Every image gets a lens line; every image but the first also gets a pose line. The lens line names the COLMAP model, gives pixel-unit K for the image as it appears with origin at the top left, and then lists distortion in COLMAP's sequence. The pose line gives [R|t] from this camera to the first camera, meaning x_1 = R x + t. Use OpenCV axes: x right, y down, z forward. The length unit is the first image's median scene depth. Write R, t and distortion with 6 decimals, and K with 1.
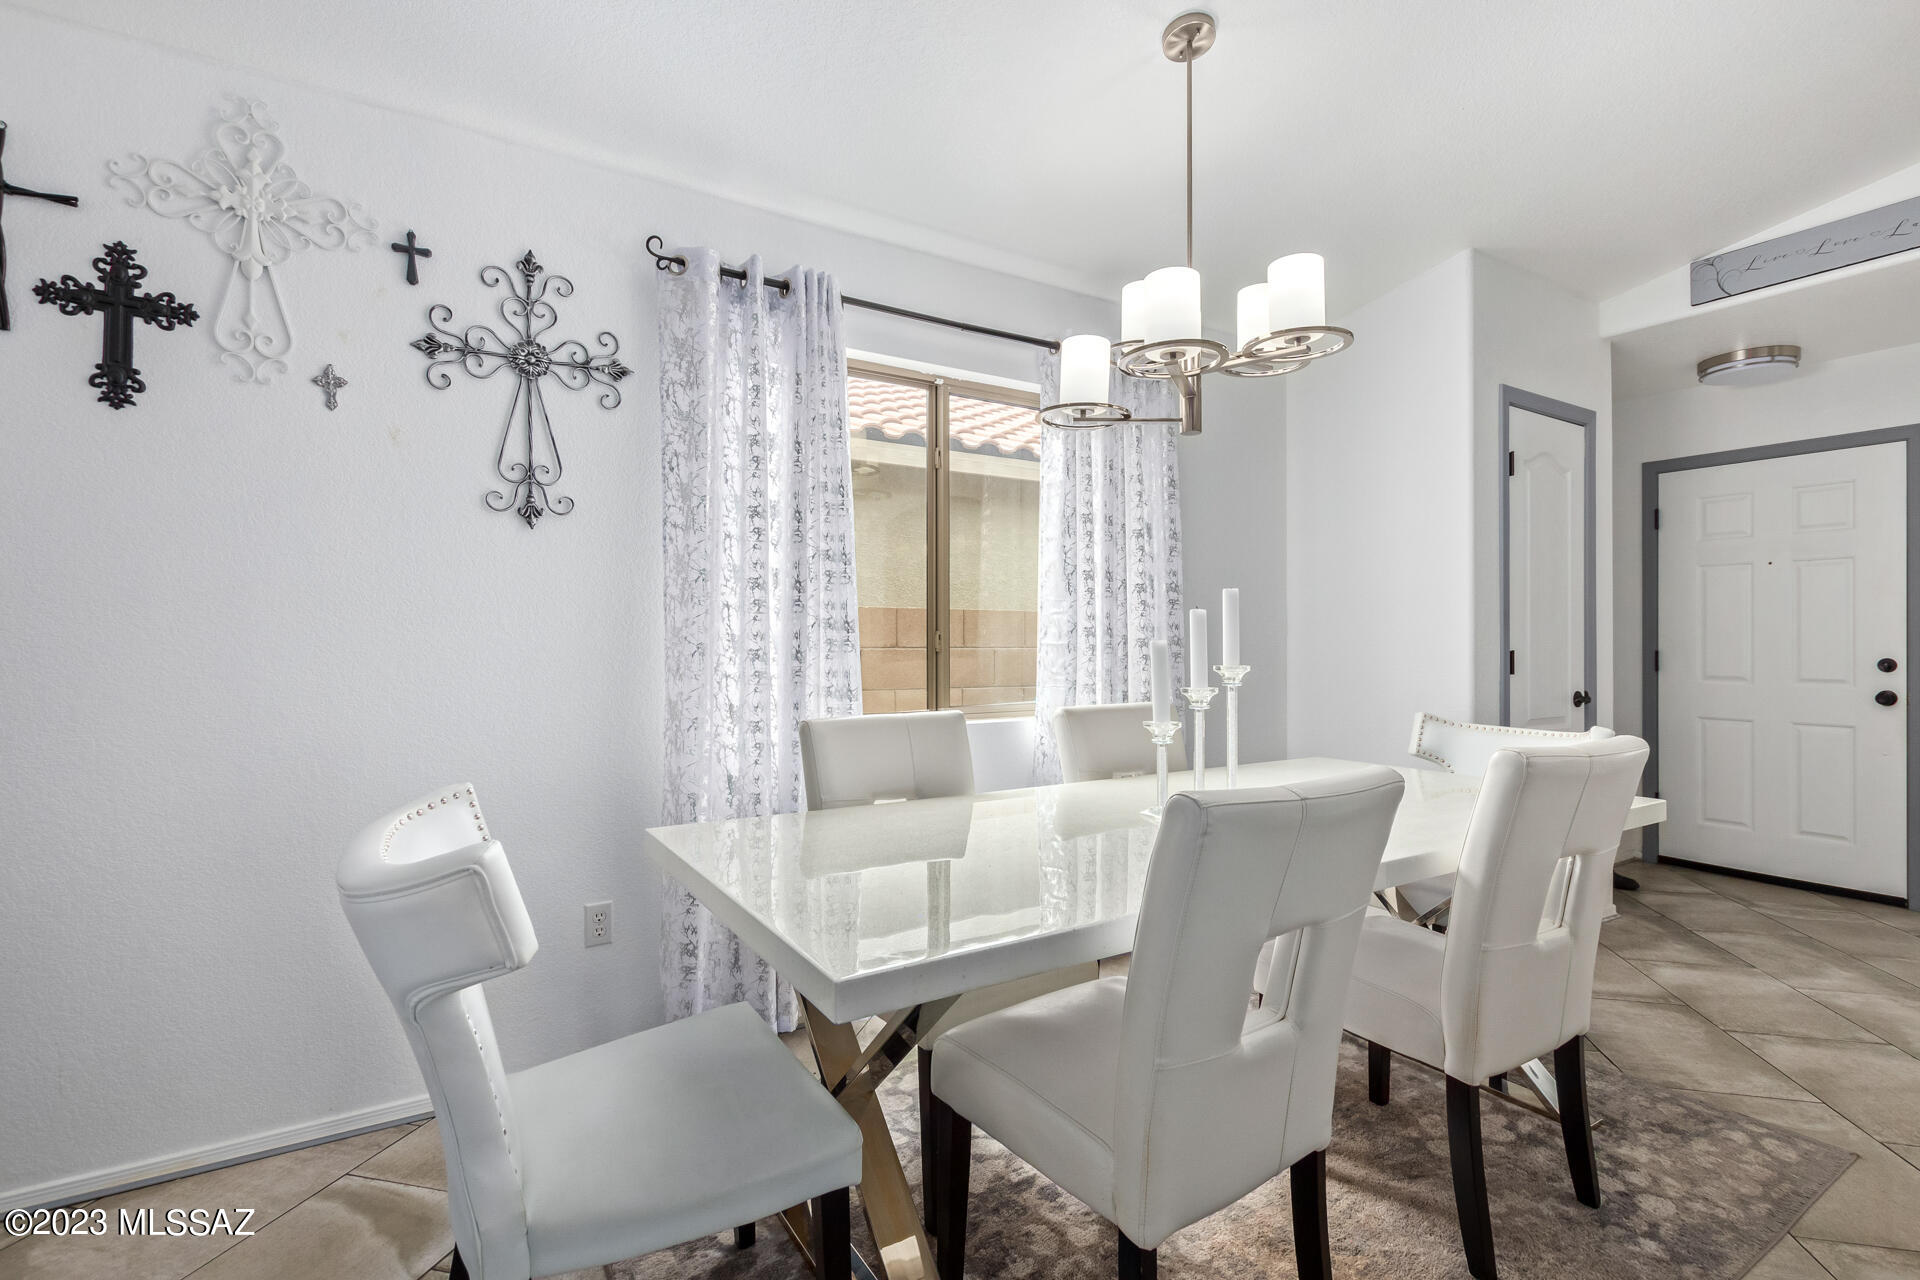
lens RADIAL K [[886.0, 0, 954.9], [0, 886.0, 633.3], [0, 0, 1]] dist [0.002344, 0.000553]
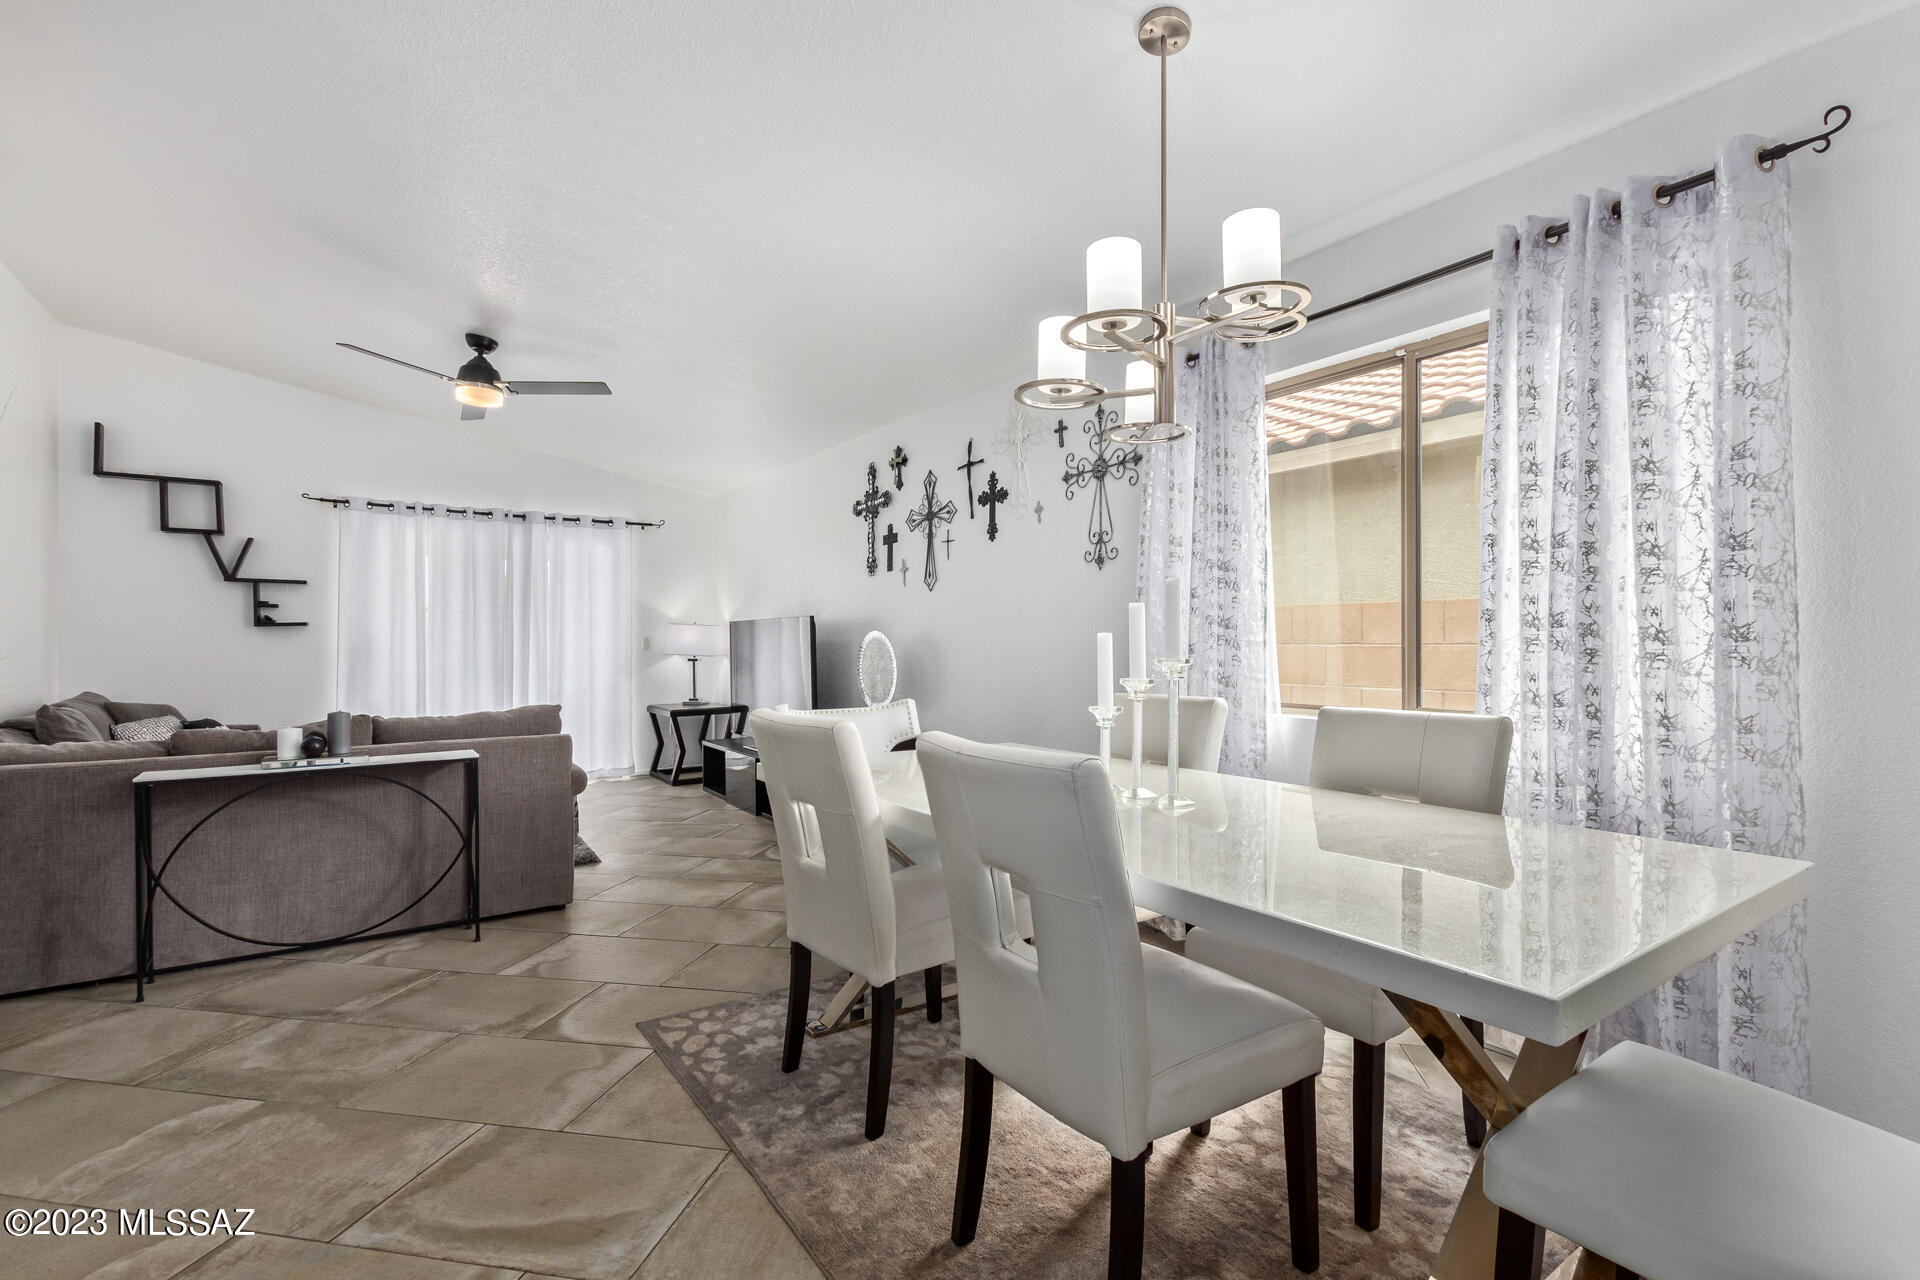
lens RADIAL K [[877.1, 0, 959.2], [0, 877.1, 646.5], [0, 0, 1]] dist [0.001724, 0.000180]
pose [[0.031863, 0.006001, -0.999474, 1.157086], [0.006935, 0.999957, 0.006225, 0.013307], [0.999468, -0.007129, 0.031820, 0.677520]]
